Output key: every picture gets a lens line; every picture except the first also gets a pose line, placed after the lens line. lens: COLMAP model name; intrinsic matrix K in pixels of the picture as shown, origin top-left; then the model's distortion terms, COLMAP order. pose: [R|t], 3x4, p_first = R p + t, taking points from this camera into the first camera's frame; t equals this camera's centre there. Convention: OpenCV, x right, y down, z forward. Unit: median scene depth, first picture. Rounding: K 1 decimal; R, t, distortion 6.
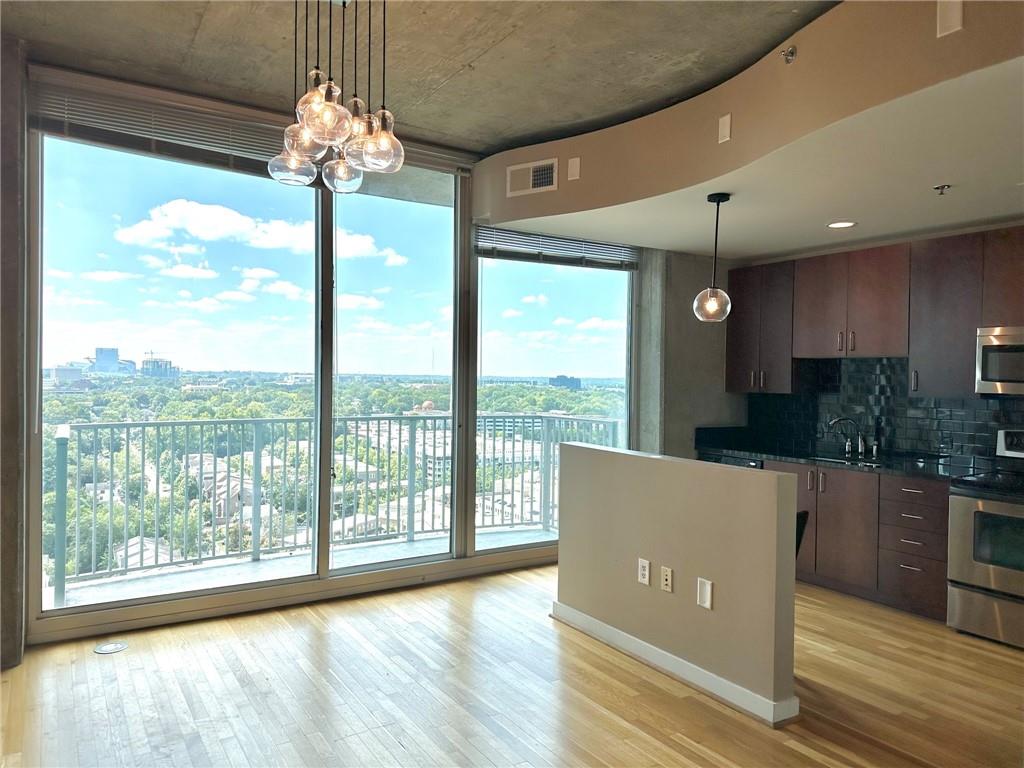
lens RADIAL K [[717.4, 0, 509.0], [0, 717.4, 386.9], [0, 0, 1]] dist [0.067584, -0.079422]
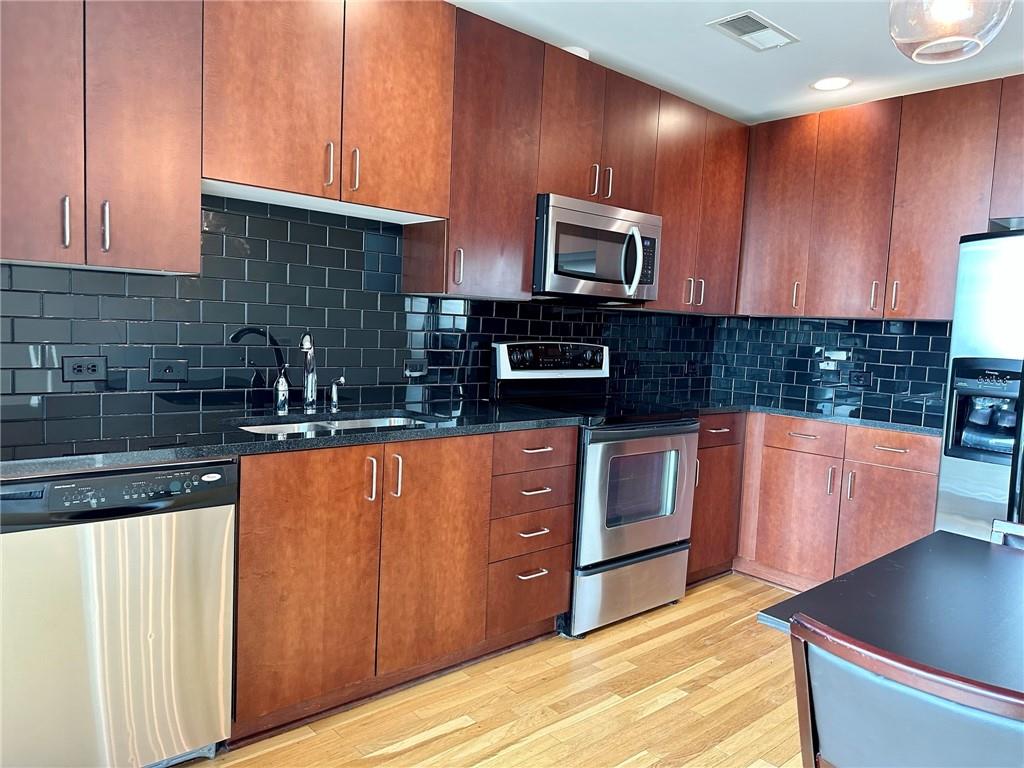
lens RADIAL K [[717.4, 0, 512.1], [0, 717.4, 387.3], [0, 0, 1]] dist [0.067584, -0.079422]
pose [[-0.164429, -0.109105, 0.980336, -0.020605], [-0.035221, 0.993879, 0.104704, 0.027055], [-0.985760, -0.017312, -0.167265, 1.069011]]
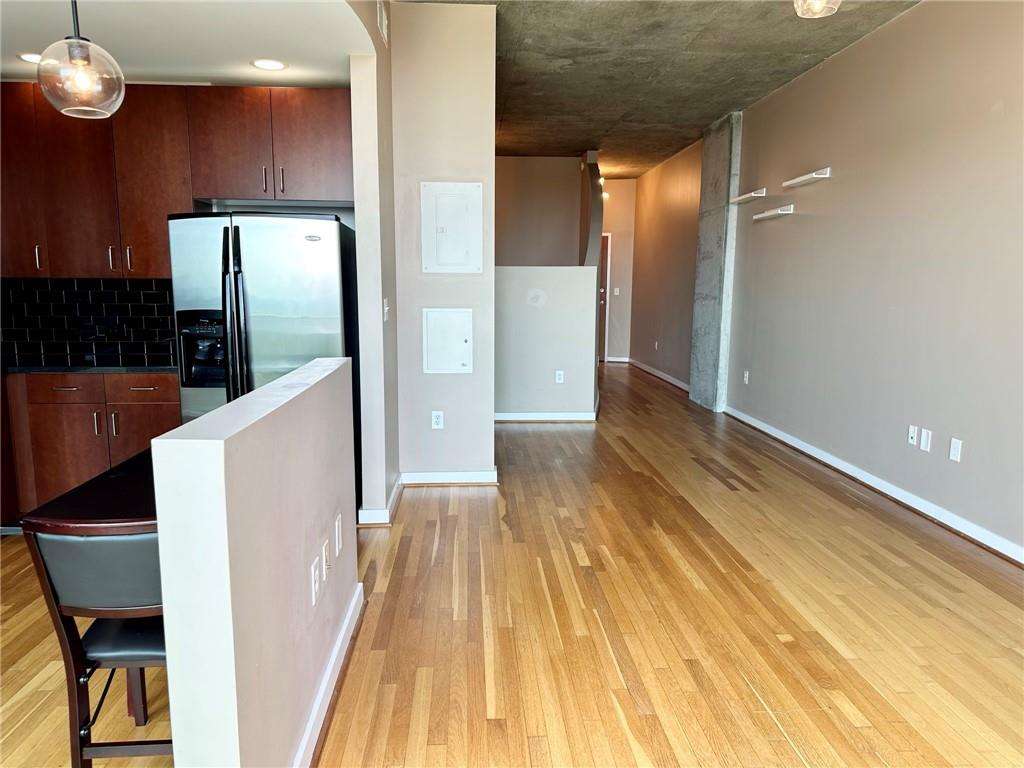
lens RADIAL K [[717.4, 0, 506.3], [0, 717.4, 386.1], [0, 0, 1]] dist [0.067584, -0.079422]
pose [[-0.873793, -0.089050, 0.478076, -0.169574], [-0.011112, 0.986490, 0.163442, 0.001902], [-0.486172, 0.137502, -0.862978, 1.114584]]
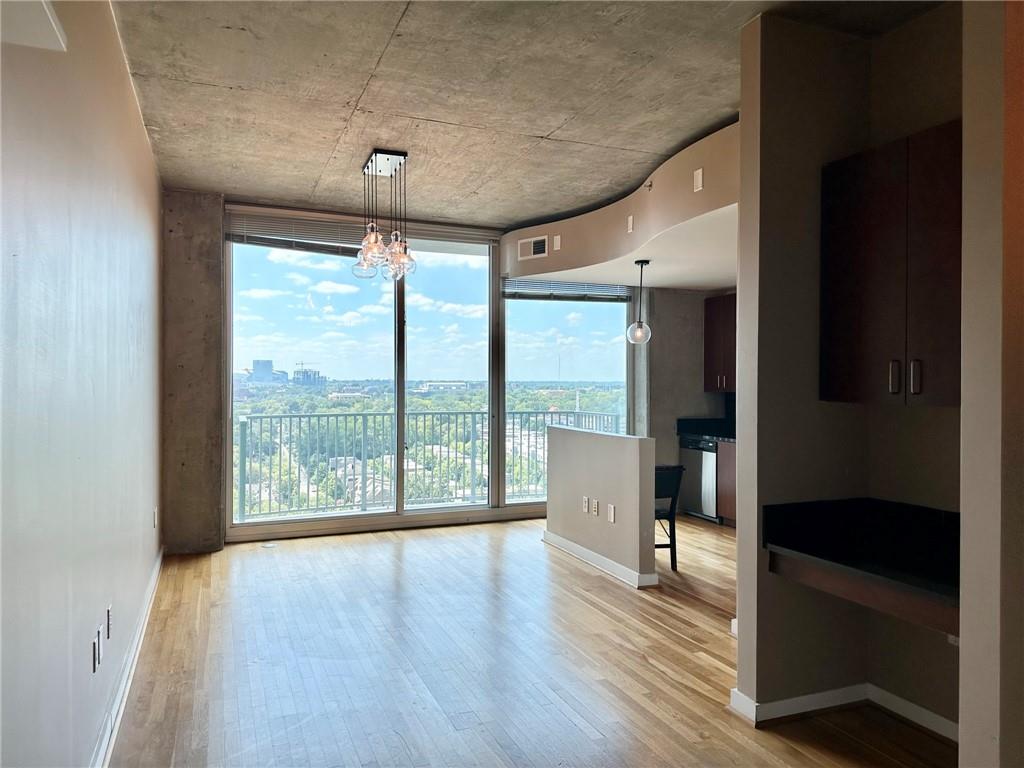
lens RADIAL K [[717.4, 0, 518.1], [0, 717.4, 385.1], [0, 0, 1]] dist [0.067584, -0.079422]
pose [[0.986122, -0.009997, -0.165722, 0.239178], [0.008180, 0.999899, -0.011648, 0.009208], [0.165821, 0.010131, 0.986104, -0.451176]]
